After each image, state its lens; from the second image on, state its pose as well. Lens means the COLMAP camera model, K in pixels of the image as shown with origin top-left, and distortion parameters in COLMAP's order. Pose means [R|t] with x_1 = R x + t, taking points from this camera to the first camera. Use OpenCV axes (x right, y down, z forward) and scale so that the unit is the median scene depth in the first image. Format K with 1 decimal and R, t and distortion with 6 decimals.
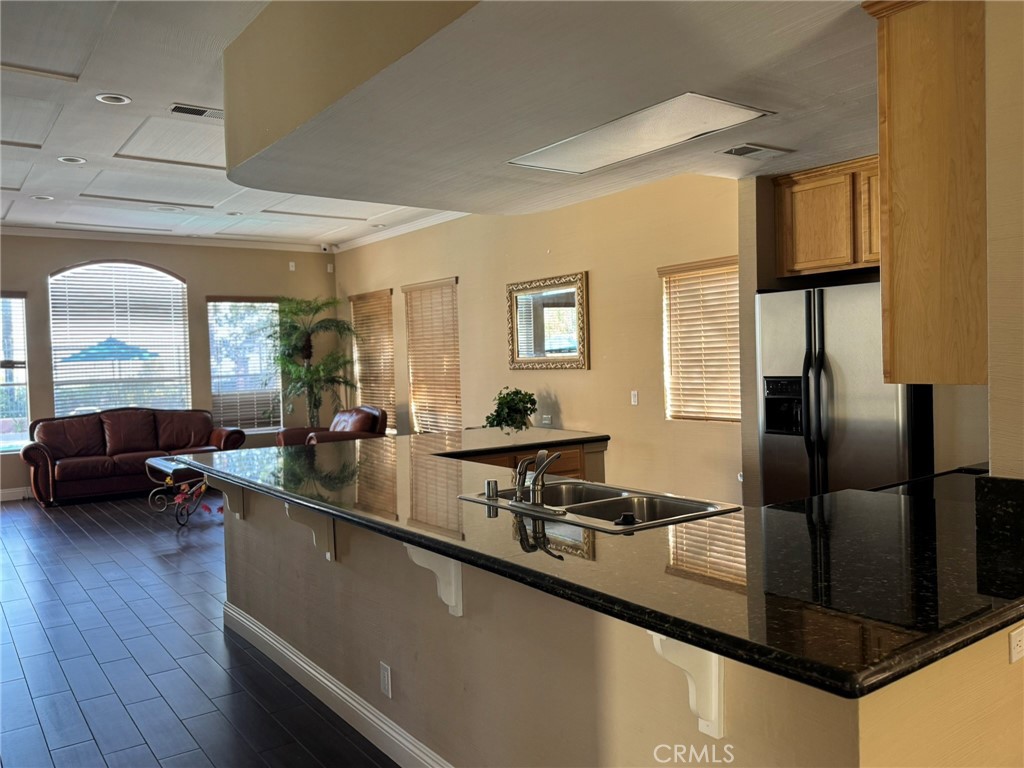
lens RADIAL K [[807.0, 0, 512.0], [0, 807.0, 384.0], [0, 0, 1]] dist [0.138425, -0.272362]
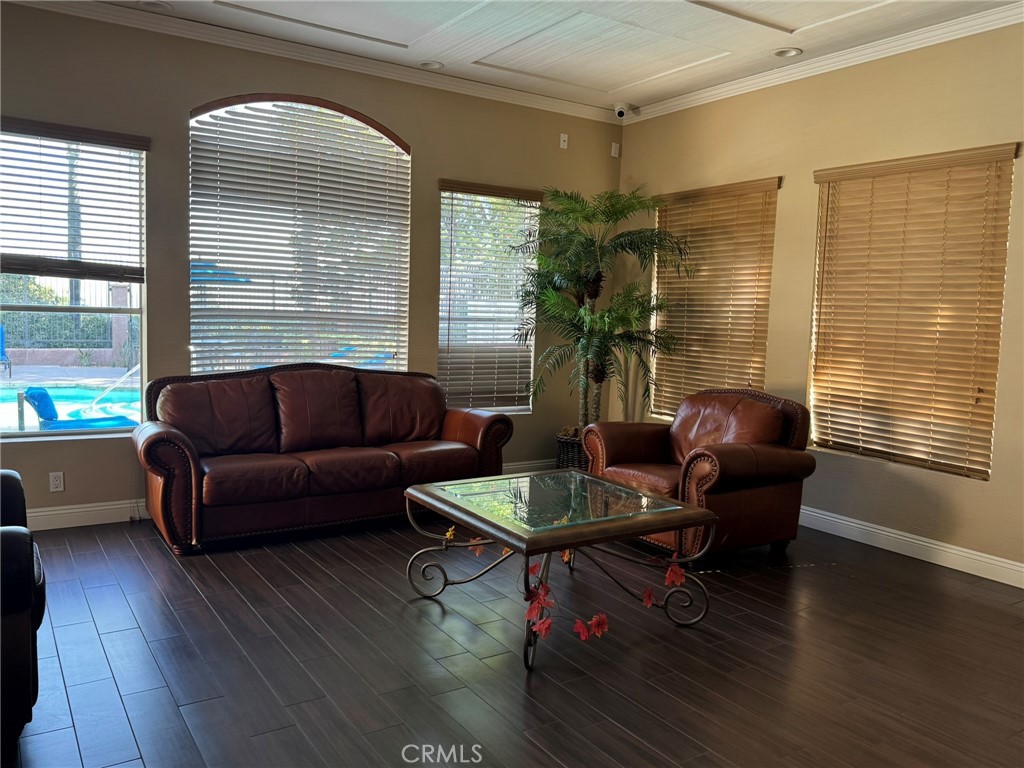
lens RADIAL K [[807.0, 0, 512.0], [0, 807.0, 384.0], [0, 0, 1]] dist [0.138425, -0.272362]
pose [[0.996776, 0.065298, -0.046630, -0.304398], [-0.062402, 0.996181, 0.061071, -0.000780], [0.050440, -0.057965, 0.997044, 0.443533]]
